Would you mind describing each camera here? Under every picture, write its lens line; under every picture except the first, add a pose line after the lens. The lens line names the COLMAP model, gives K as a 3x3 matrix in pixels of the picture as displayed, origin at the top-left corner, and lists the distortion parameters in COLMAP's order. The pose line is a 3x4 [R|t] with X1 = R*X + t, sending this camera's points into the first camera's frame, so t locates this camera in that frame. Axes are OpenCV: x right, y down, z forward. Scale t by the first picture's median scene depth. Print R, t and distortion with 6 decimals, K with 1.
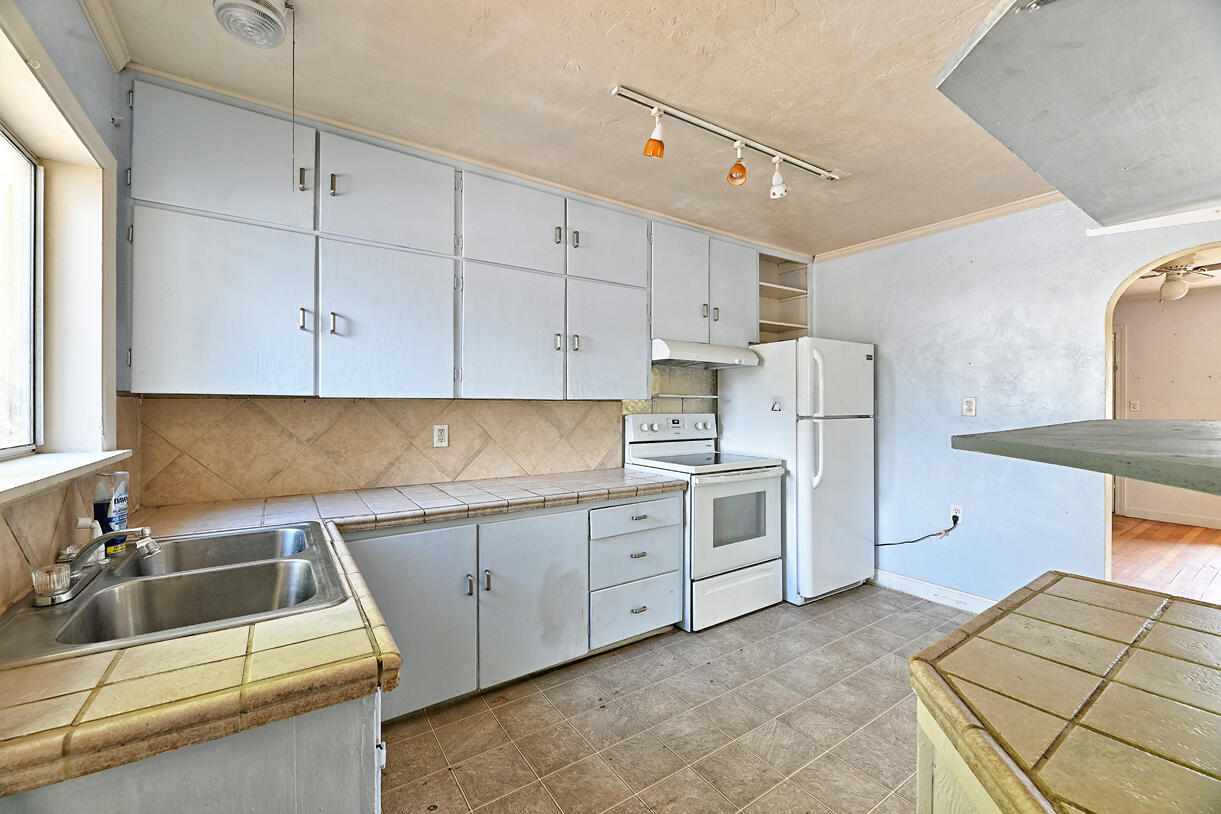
lens RADIAL K [[492.6, 0, 609.4], [0, 492.6, 404.9], [0, 0, 1]] dist [0.001556, -0.002932]
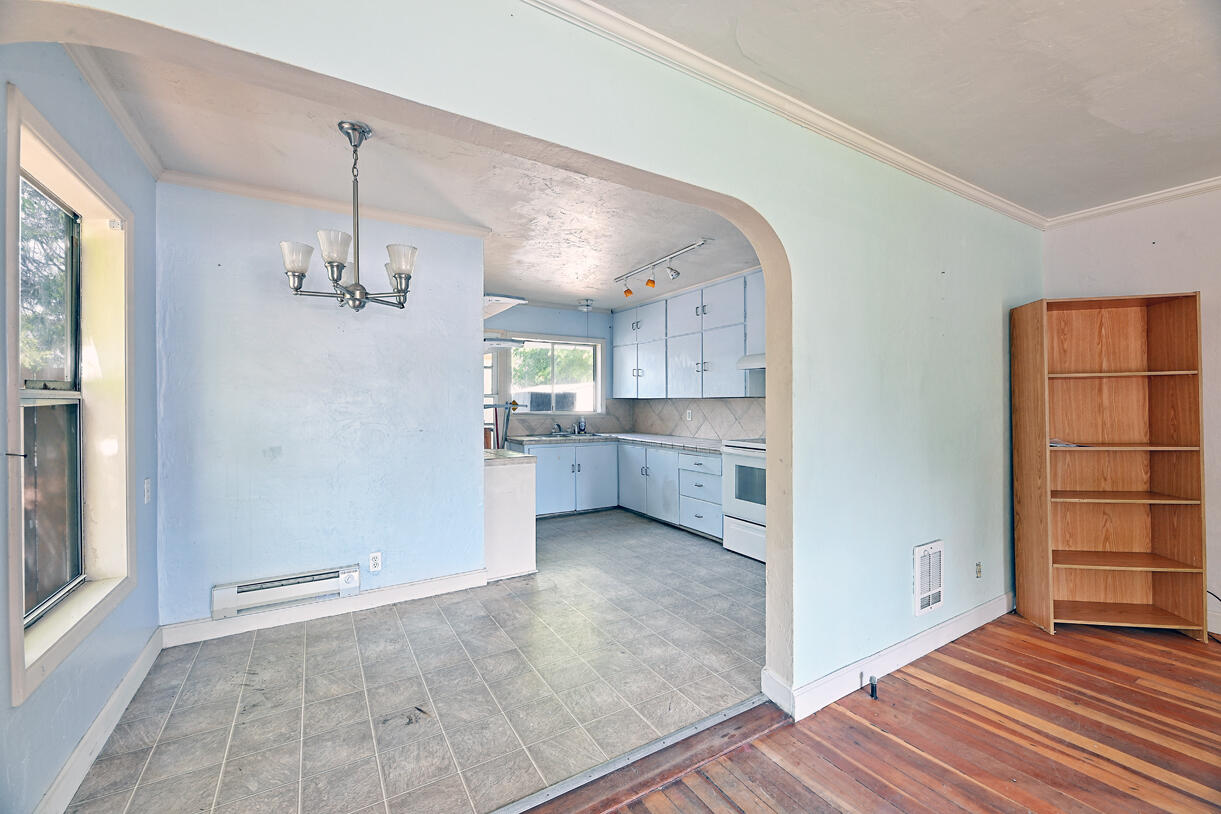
lens RADIAL K [[492.6, 0, 609.4], [0, 492.6, 404.9], [0, 0, 1]] dist [0.001556, -0.002932]
pose [[-0.050894, 0.004436, -0.998694, 1.967170], [0.001752, 0.999989, 0.004352, 0.007543], [0.998703, -0.001528, -0.050901, 0.819518]]
